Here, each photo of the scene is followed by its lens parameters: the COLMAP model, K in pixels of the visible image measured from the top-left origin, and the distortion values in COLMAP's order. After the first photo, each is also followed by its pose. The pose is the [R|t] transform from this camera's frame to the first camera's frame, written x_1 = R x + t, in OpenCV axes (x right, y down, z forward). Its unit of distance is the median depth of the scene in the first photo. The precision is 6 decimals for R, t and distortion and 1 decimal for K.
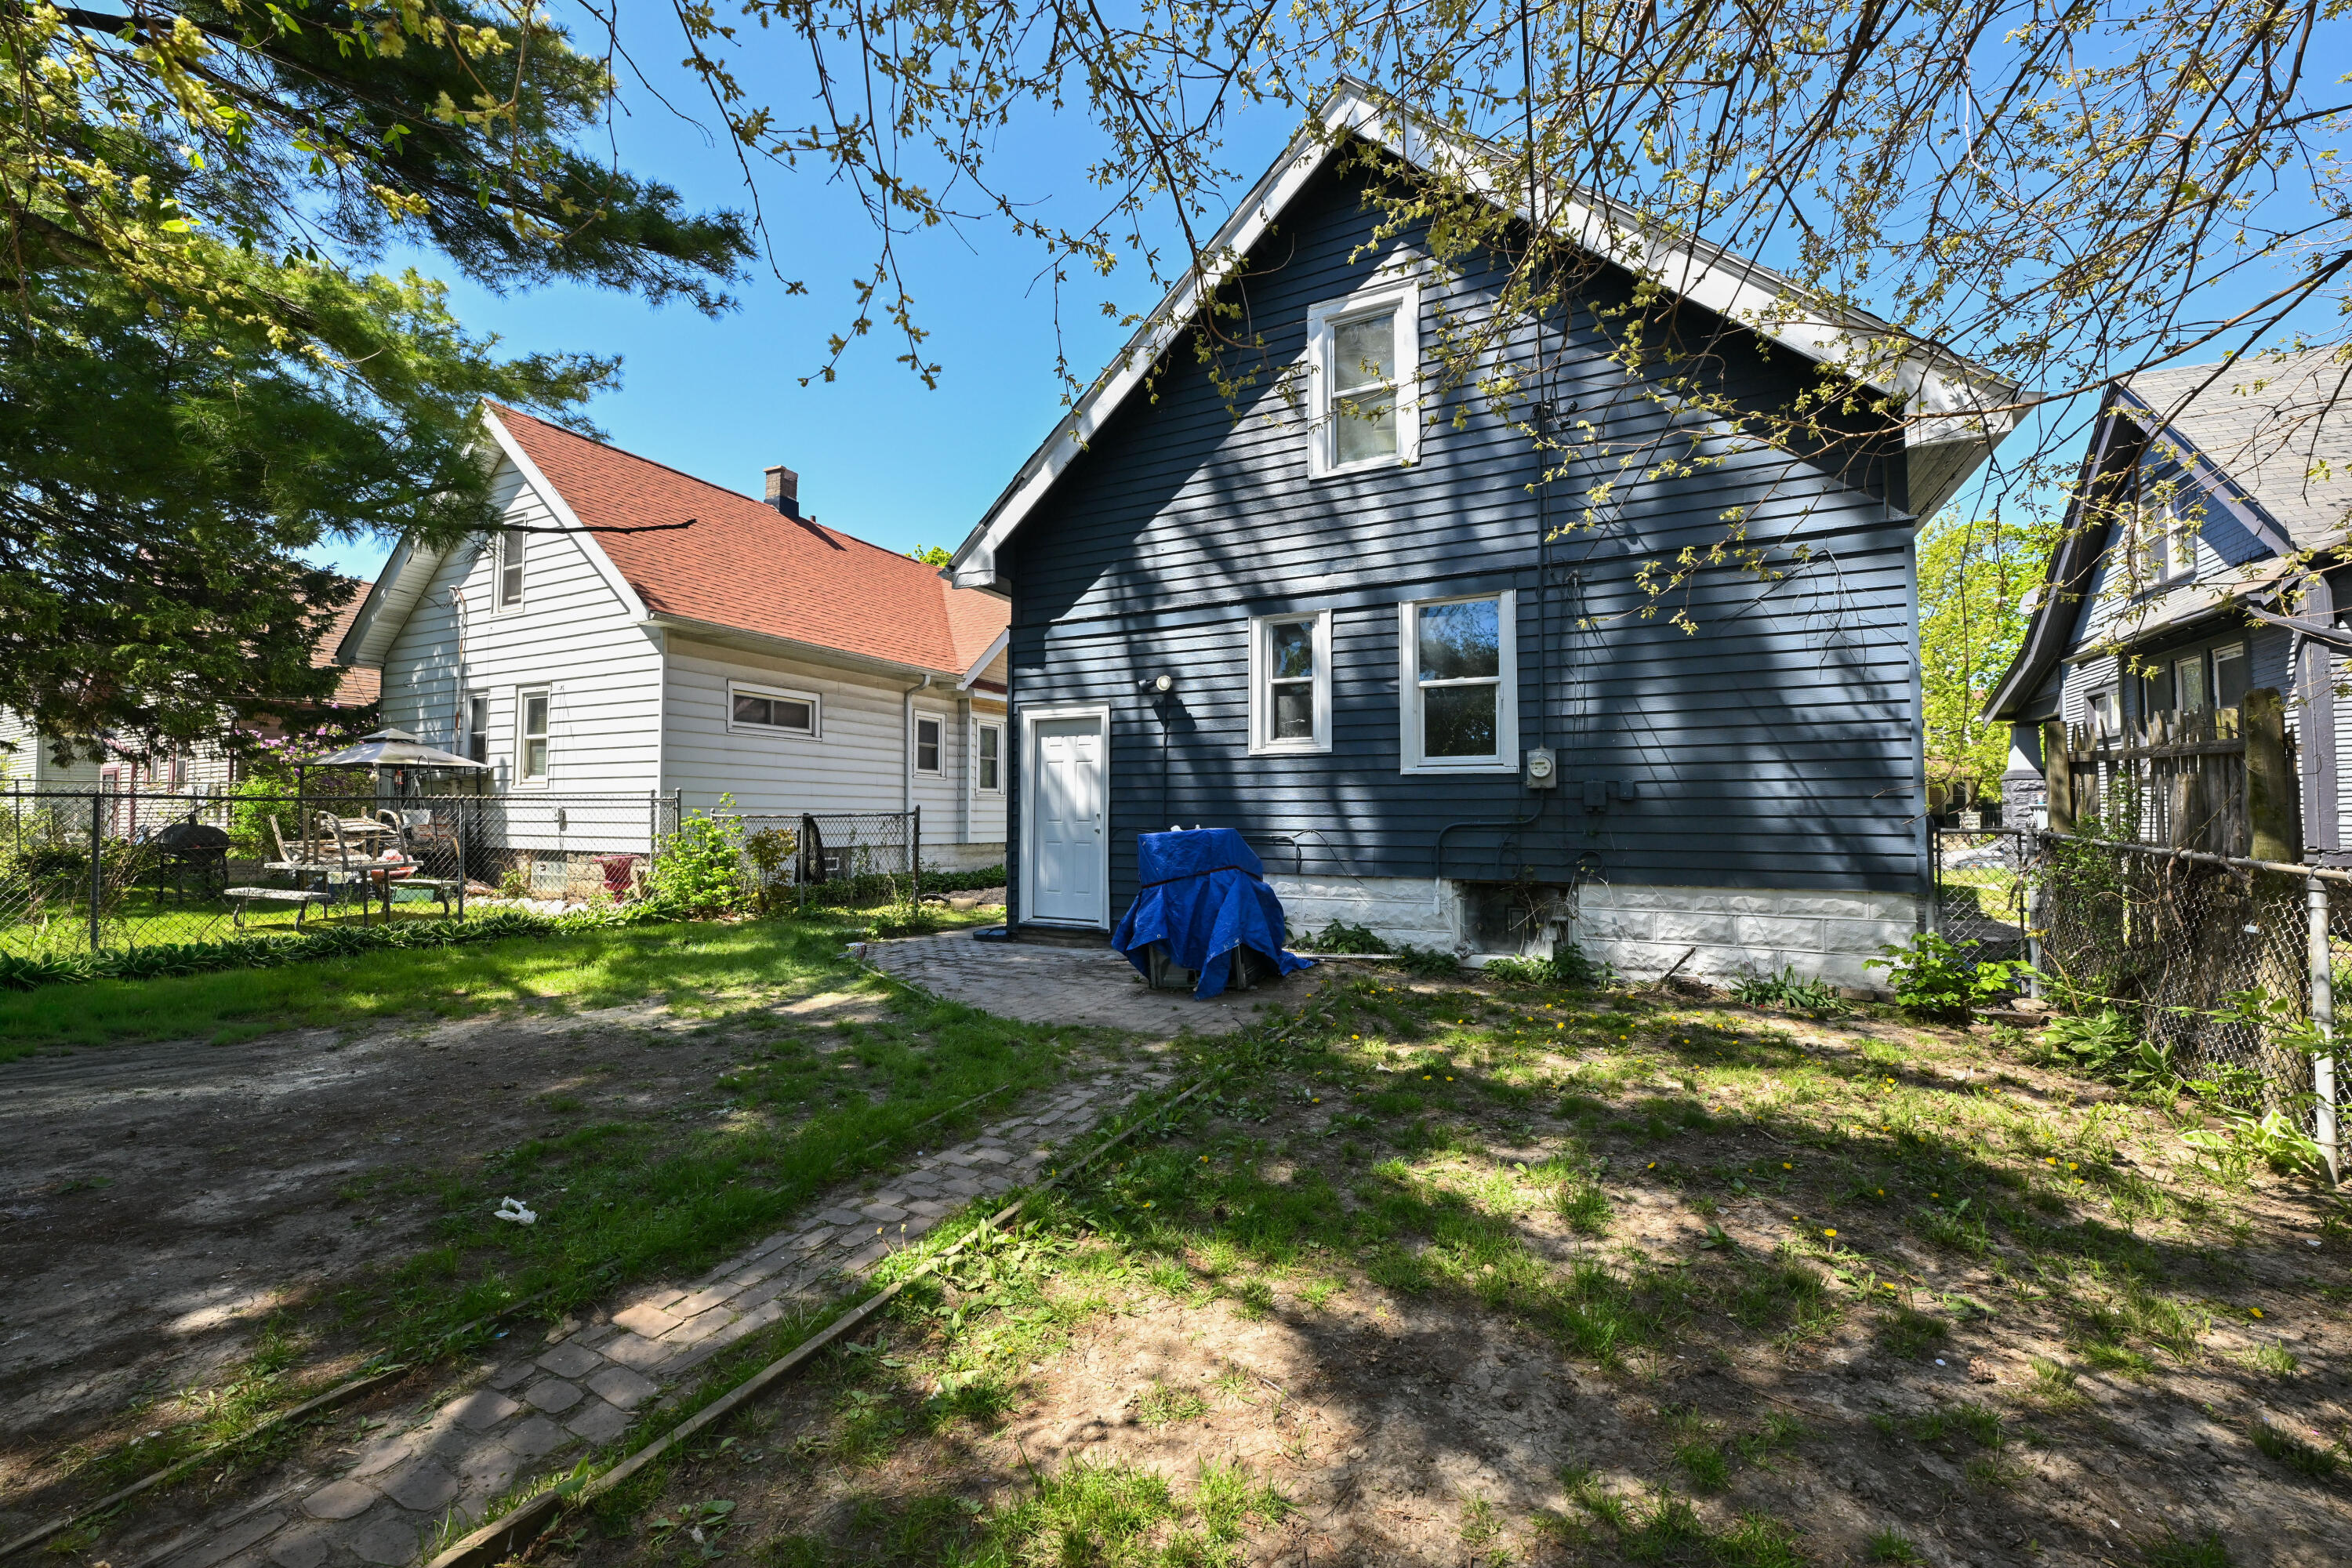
lens RADIAL K [[935.0, 0, 1184.0], [0, 935.0, 778.8], [0, 0, 1]] dist [-0.002470, 0.001914]
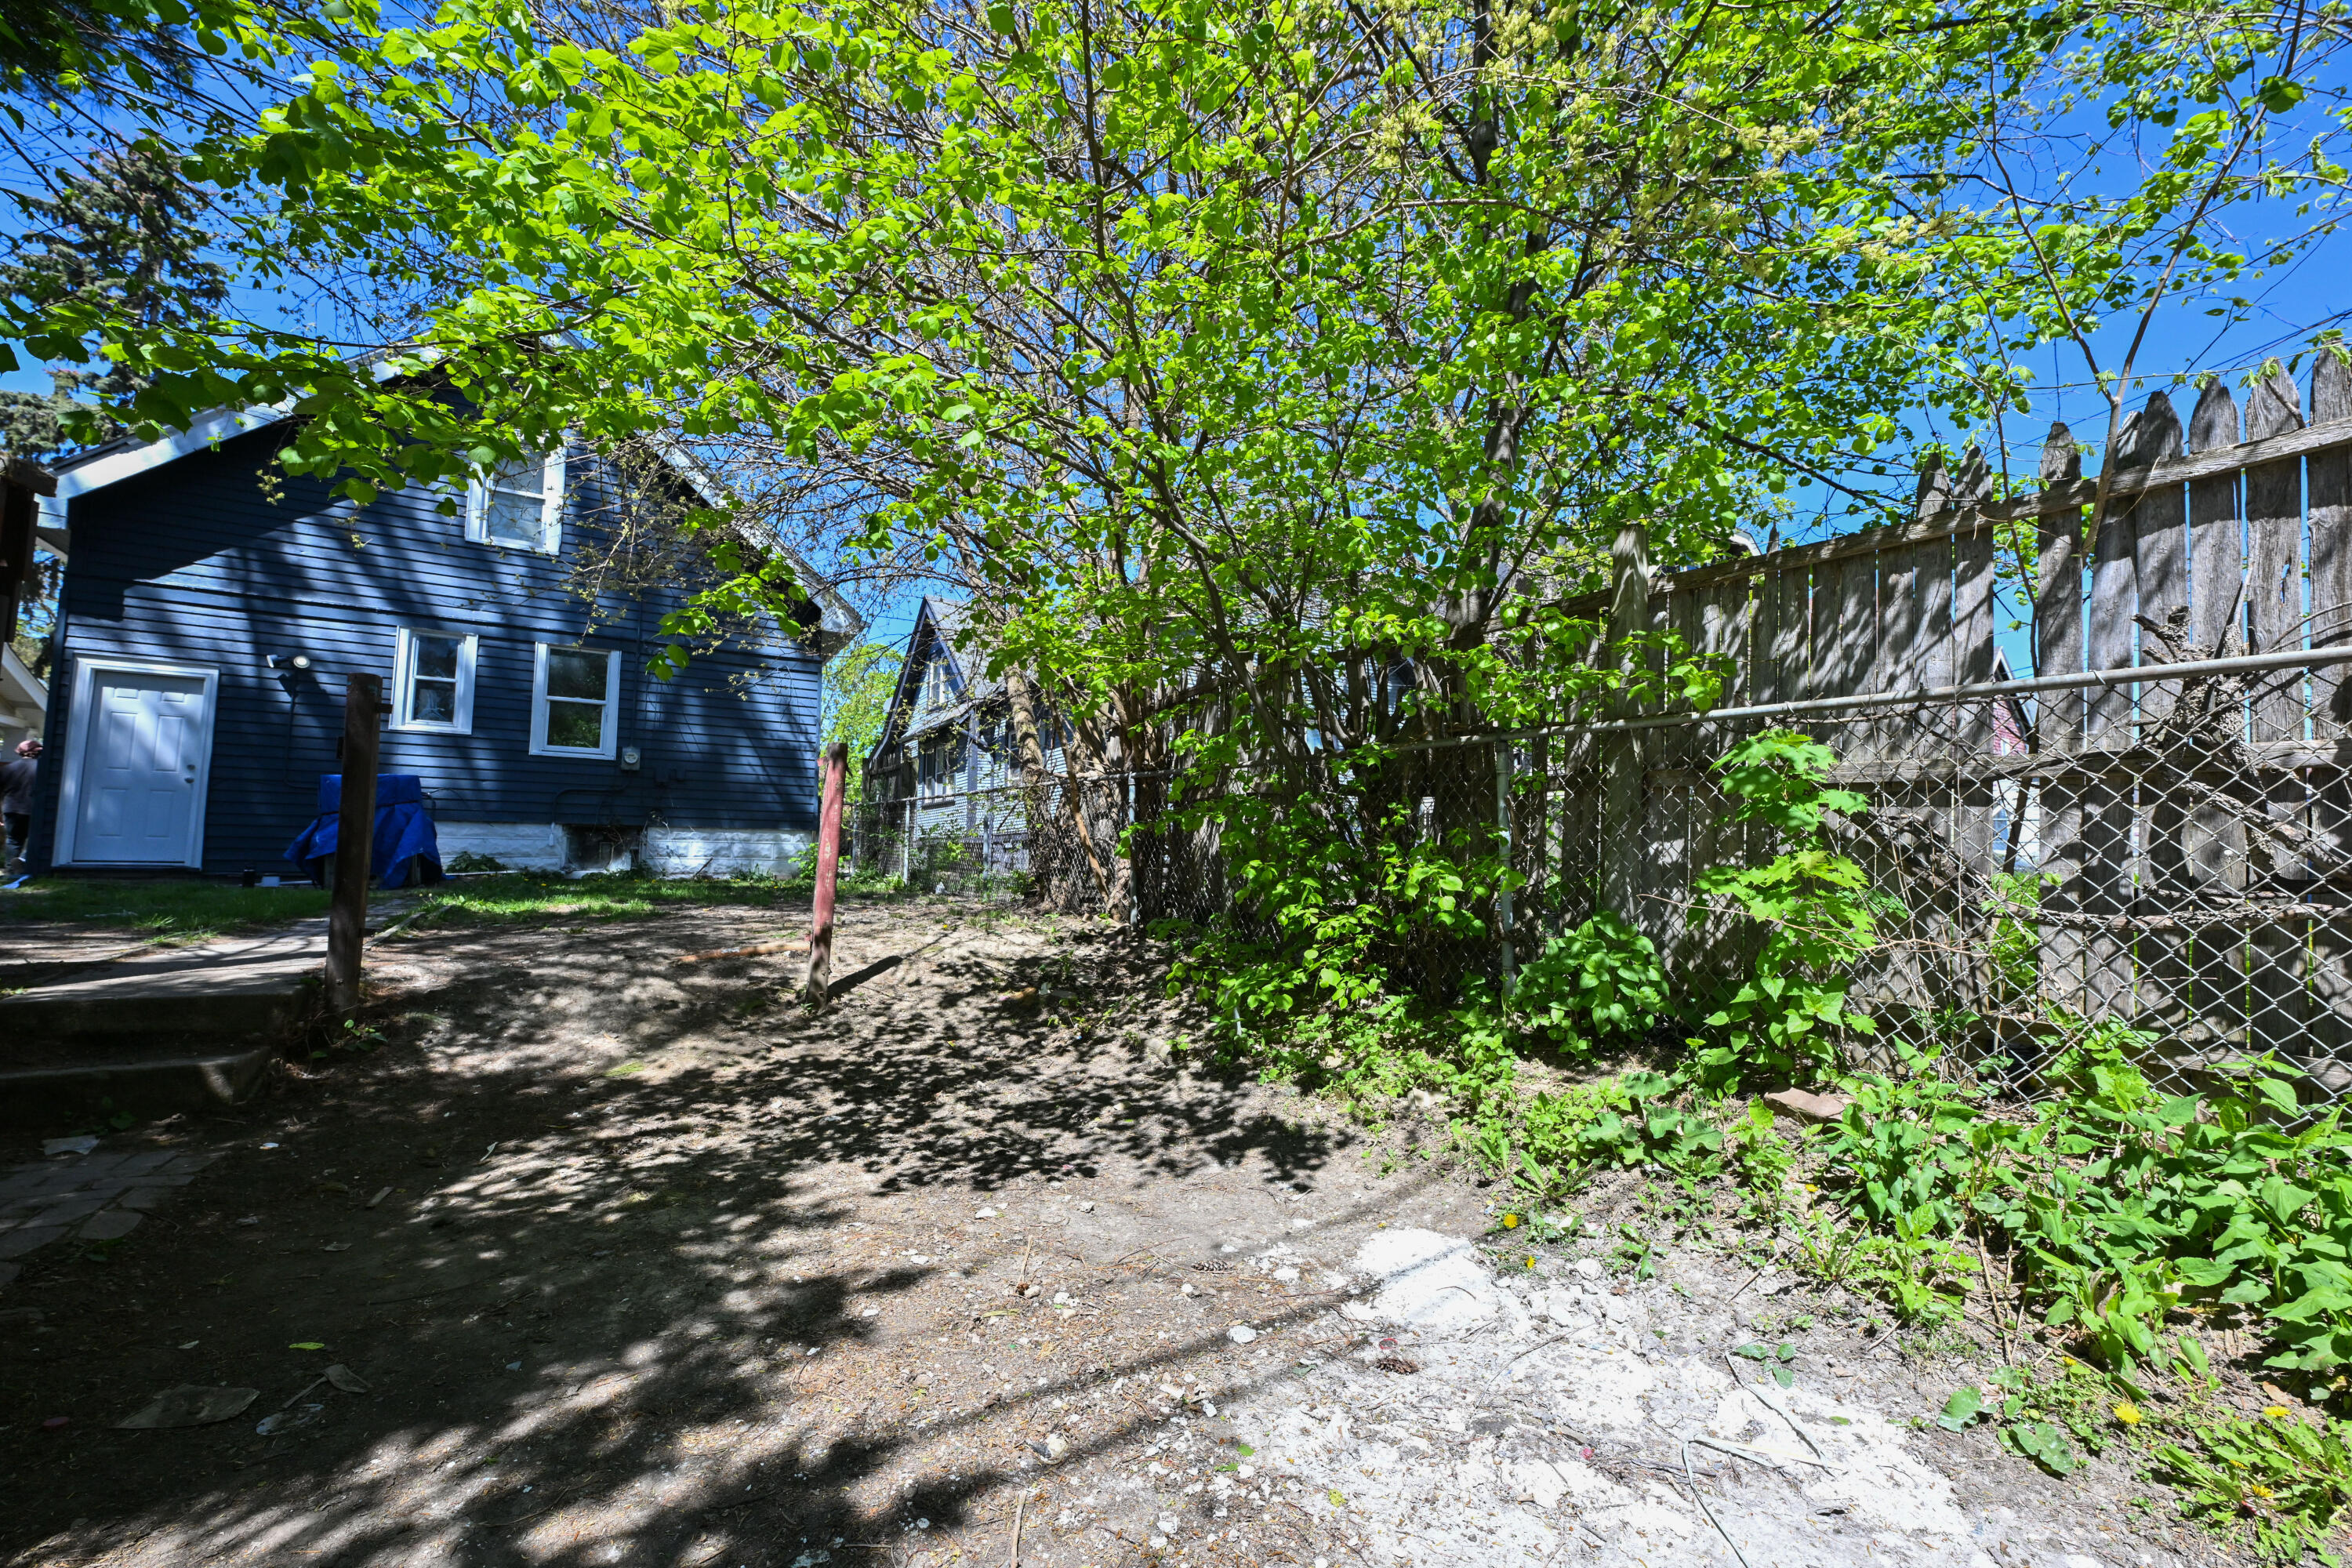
lens RADIAL K [[935.0, 0, 1196.2], [0, 935.0, 790.2], [0, 0, 1]] dist [-0.002470, 0.001914]
pose [[0.513538, 0.078139, 0.854501, -0.482825], [-0.042222, 0.996940, -0.065790, 0.103198], [-0.857027, -0.002293, 0.515266, -0.681779]]
